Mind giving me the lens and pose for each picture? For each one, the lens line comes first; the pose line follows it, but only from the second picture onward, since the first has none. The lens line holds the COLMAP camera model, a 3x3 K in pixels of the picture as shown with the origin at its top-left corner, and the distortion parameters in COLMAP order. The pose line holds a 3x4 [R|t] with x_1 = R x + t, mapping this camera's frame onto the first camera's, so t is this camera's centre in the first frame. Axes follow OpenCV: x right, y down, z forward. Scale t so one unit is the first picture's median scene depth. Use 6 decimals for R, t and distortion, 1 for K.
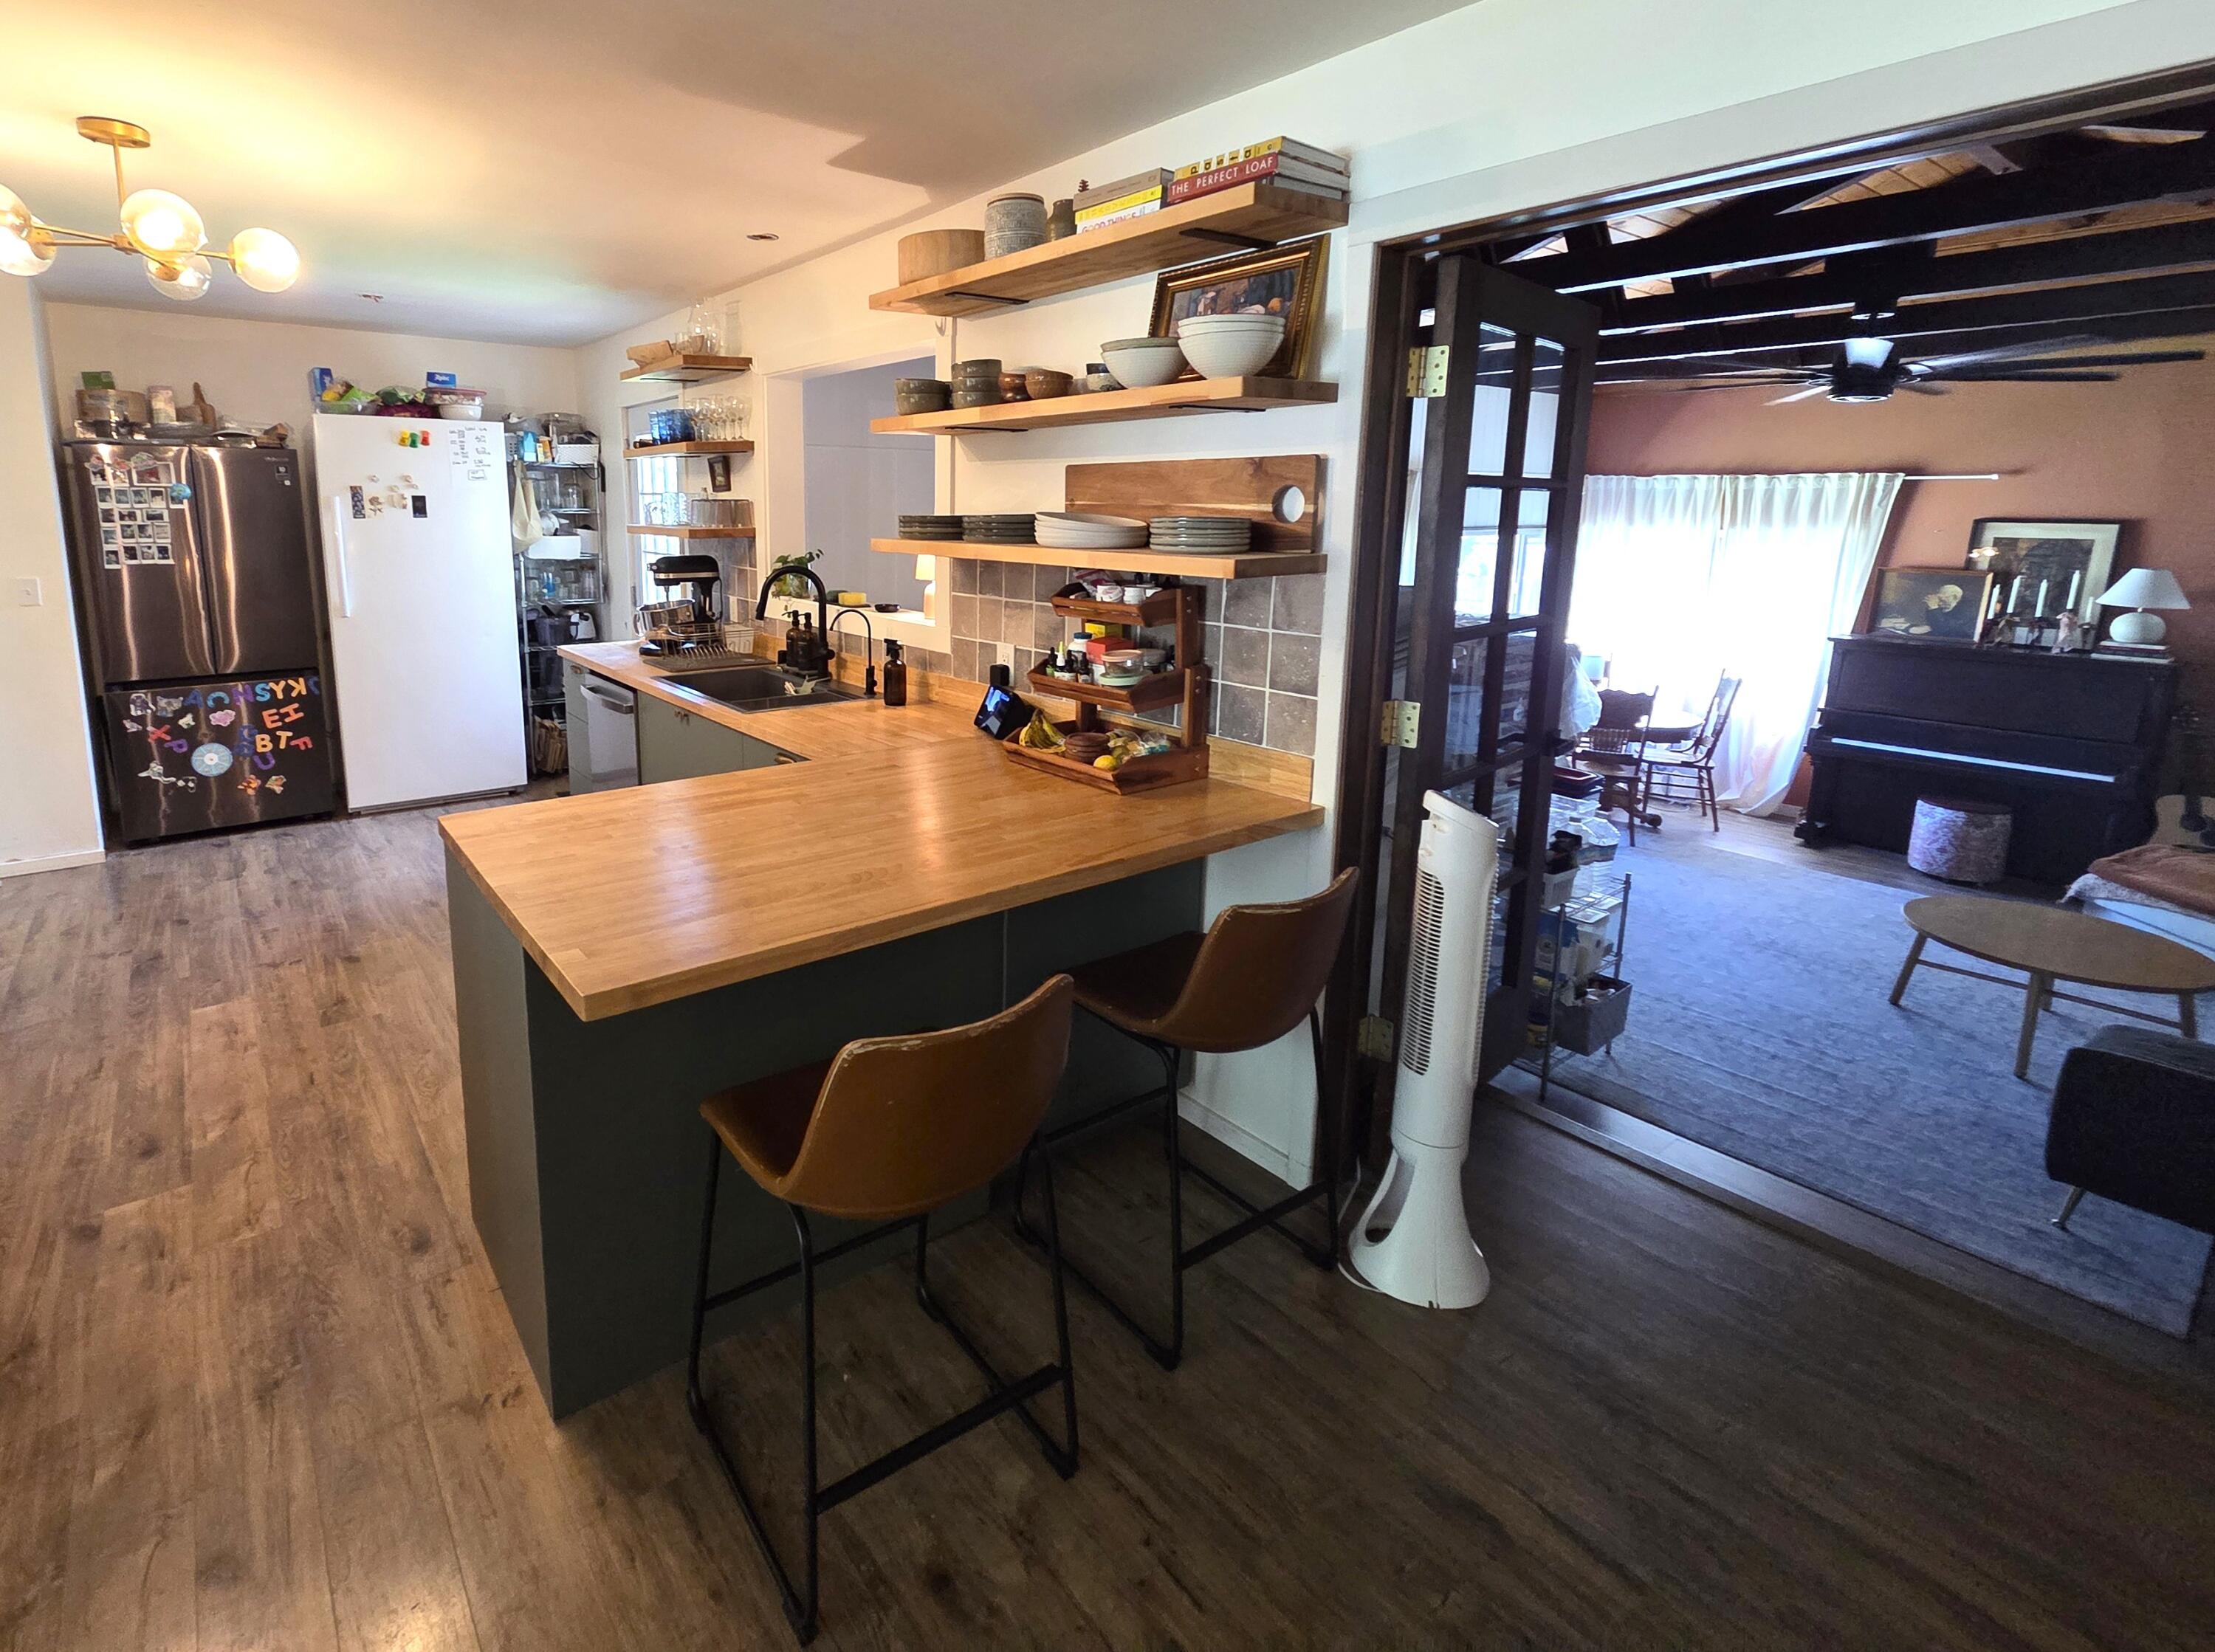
lens RADIAL K [[1048.0, 0, 944.5], [0, 1048.0, 687.4], [0, 0, 1]] dist [0.000036, 0.001201]
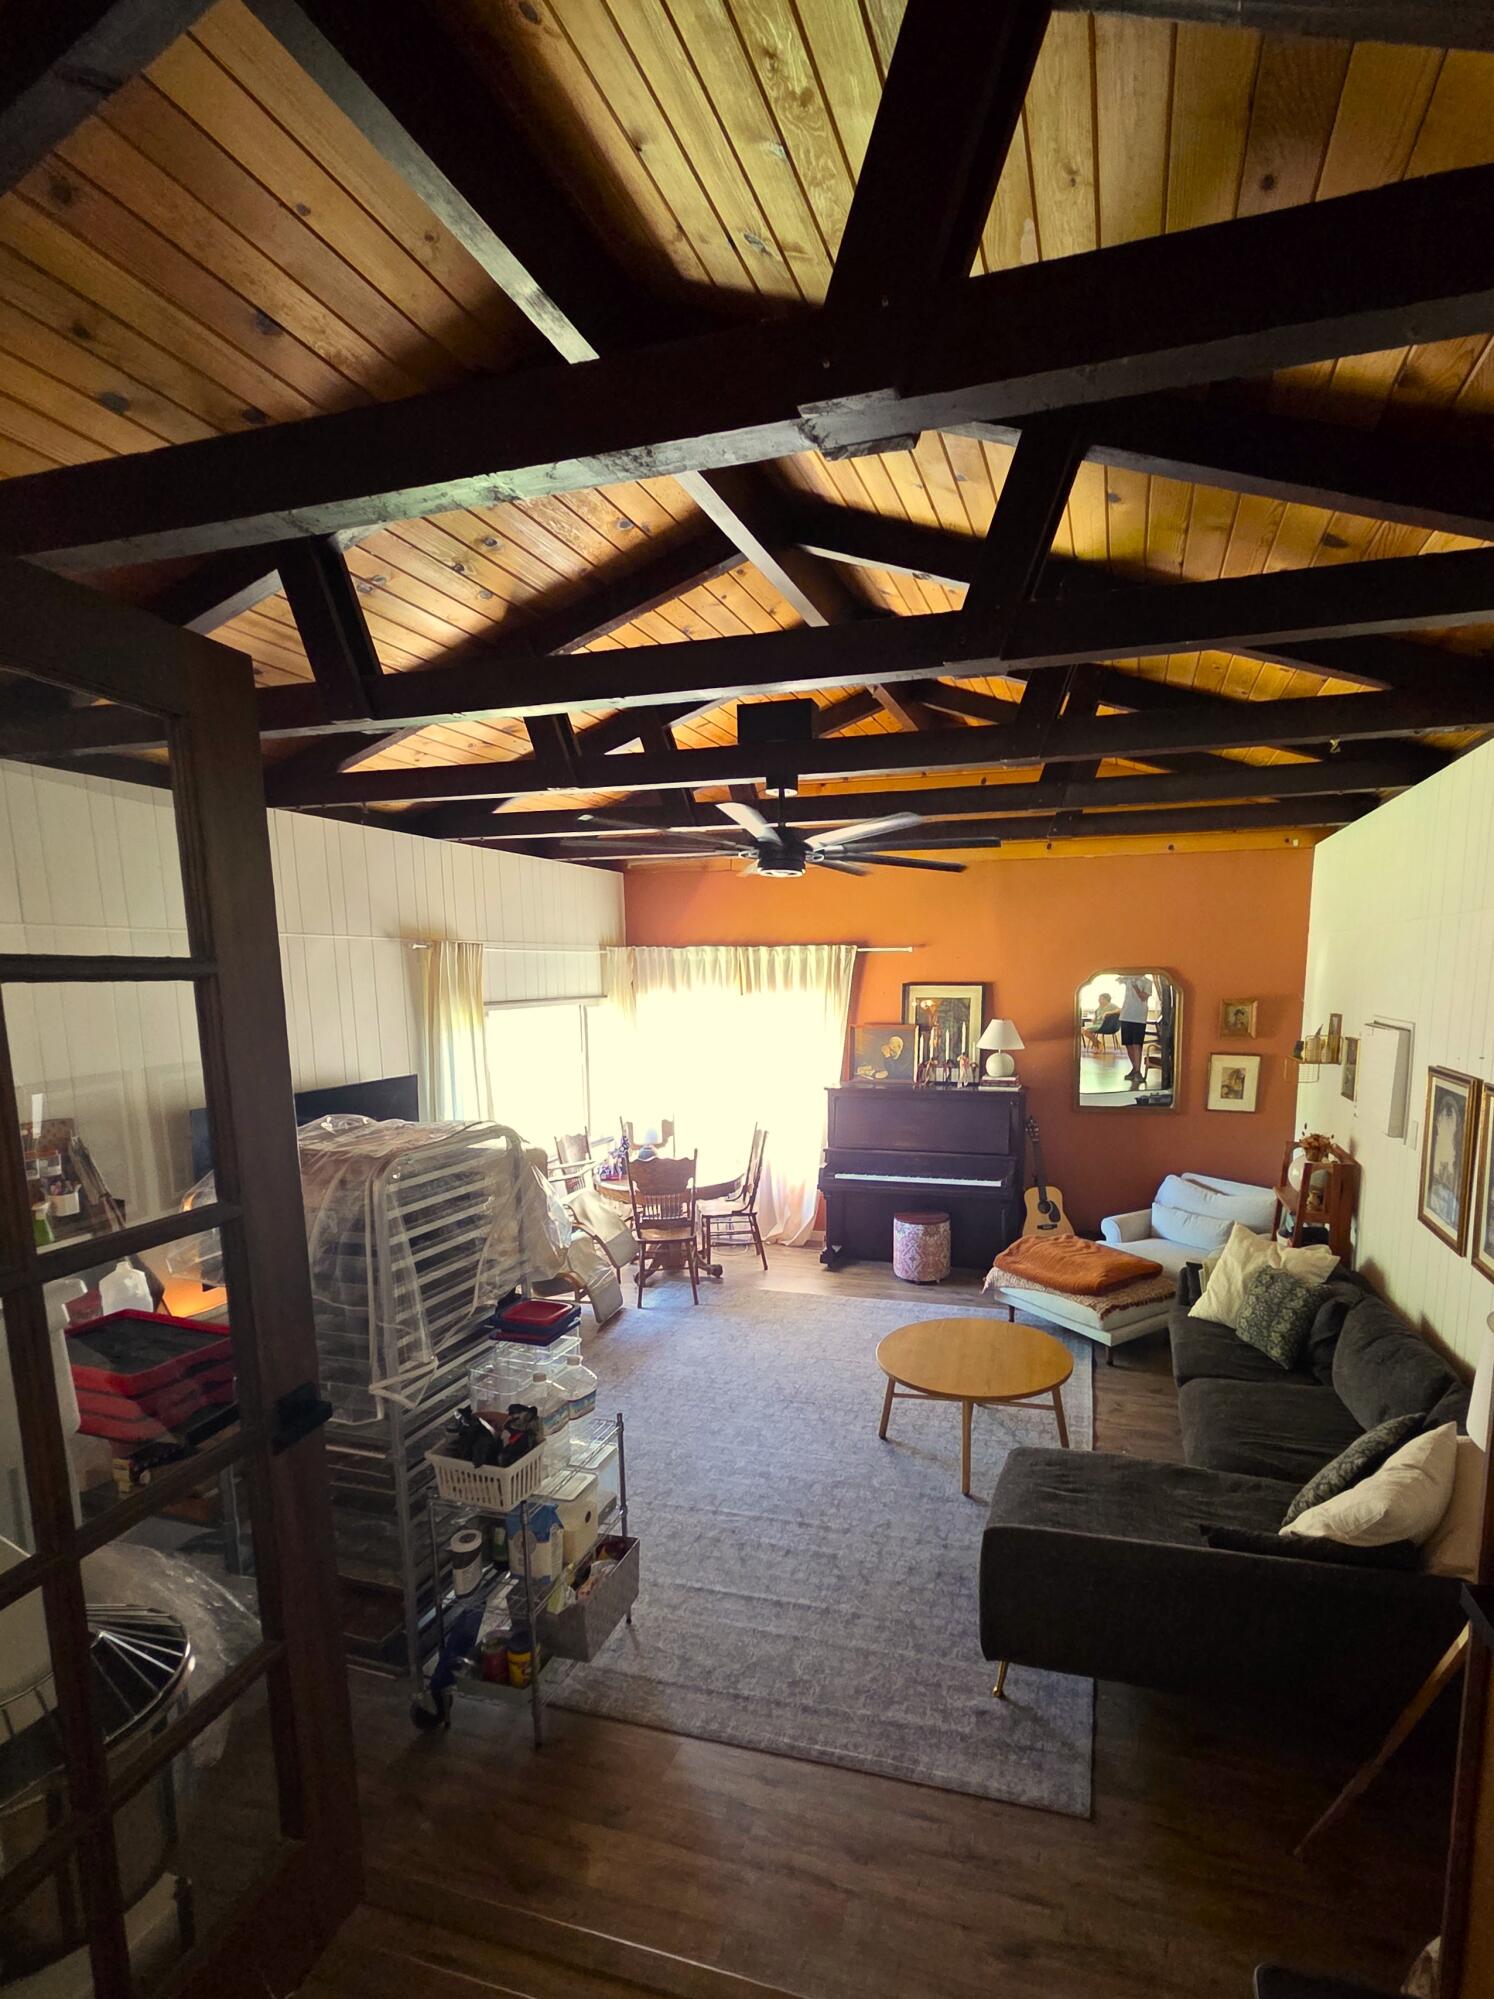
lens RADIAL K [[944.7, 0, 844.0], [0, 944.7, 1115.4], [0, 0, 1]] dist [0.004757, 0.000262]
pose [[0.780497, -0.105266, 0.616234, 0.236695], [0.118098, 0.992800, 0.020013, -0.038345], [-0.613904, 0.057156, 0.787309, 0.183729]]
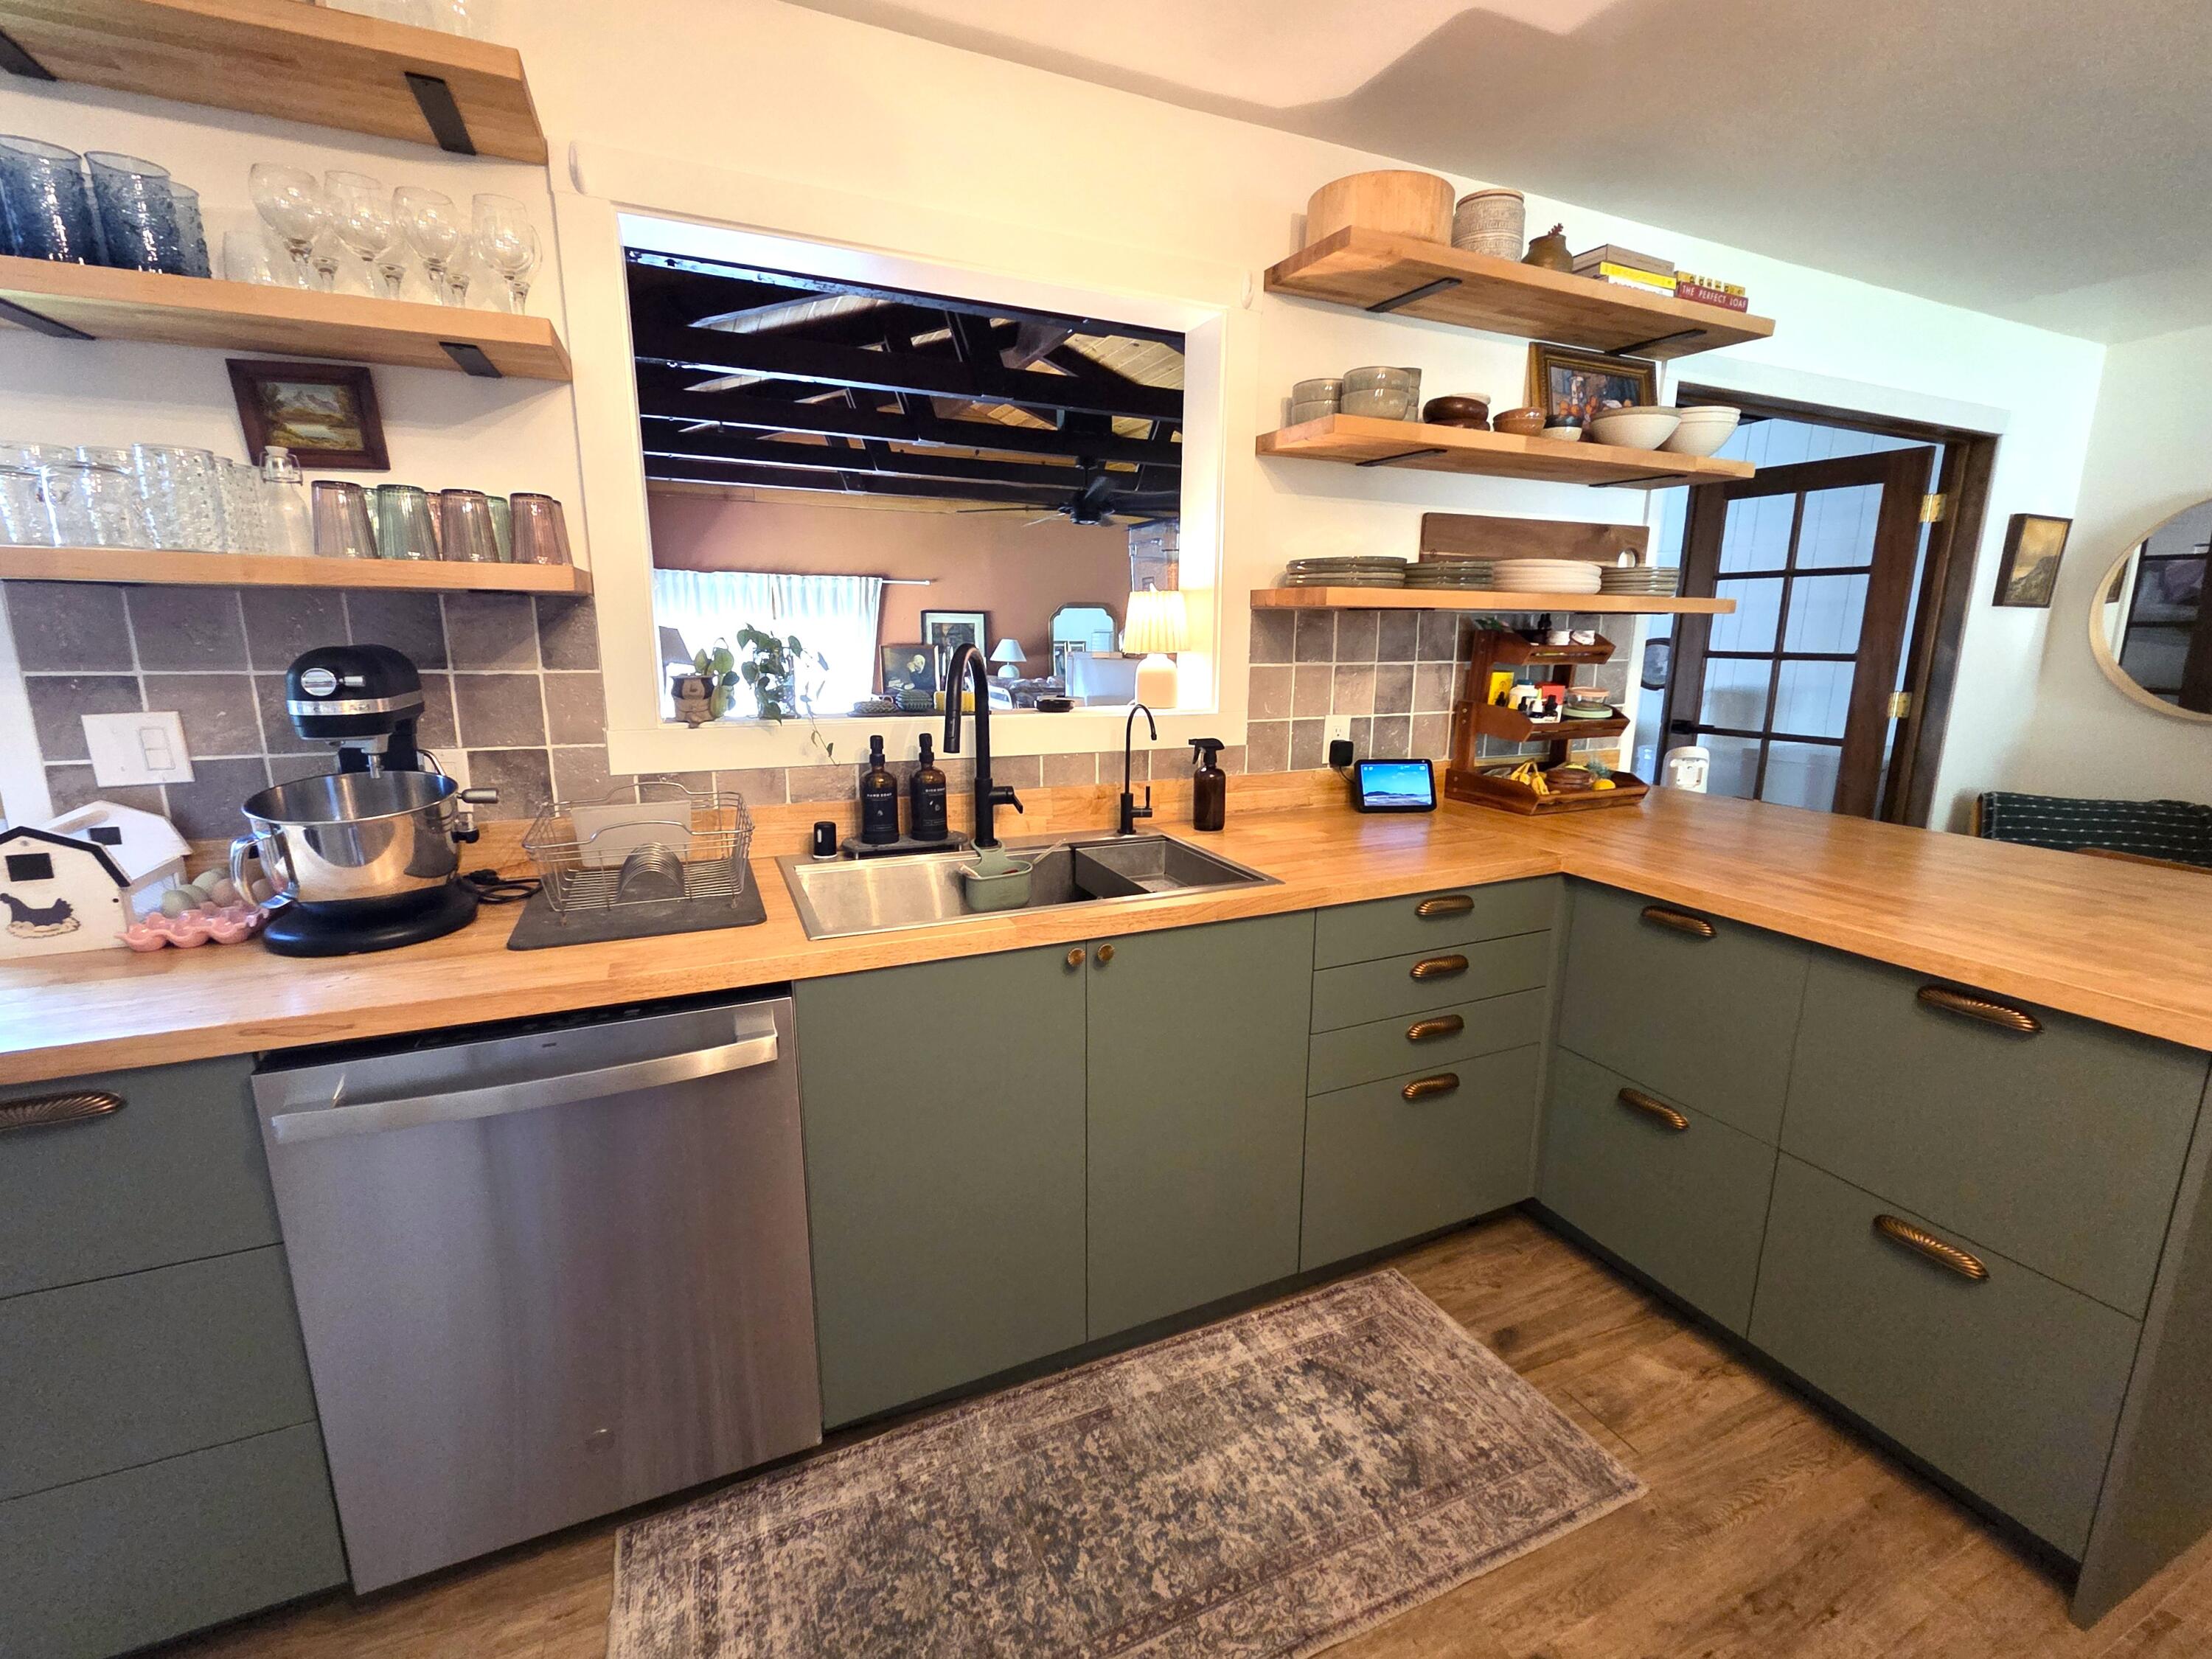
lens RADIAL K [[949.2, 0, 1111.2], [0, 949.2, 830.4], [0, 0, 1]] dist [0.011182, 0.000098]
pose [[0.198037, -0.210342, 0.957360, -0.365266], [0.160767, 0.970447, 0.179962, -0.058378], [-0.966920, 0.118273, 0.226001, 0.487505]]
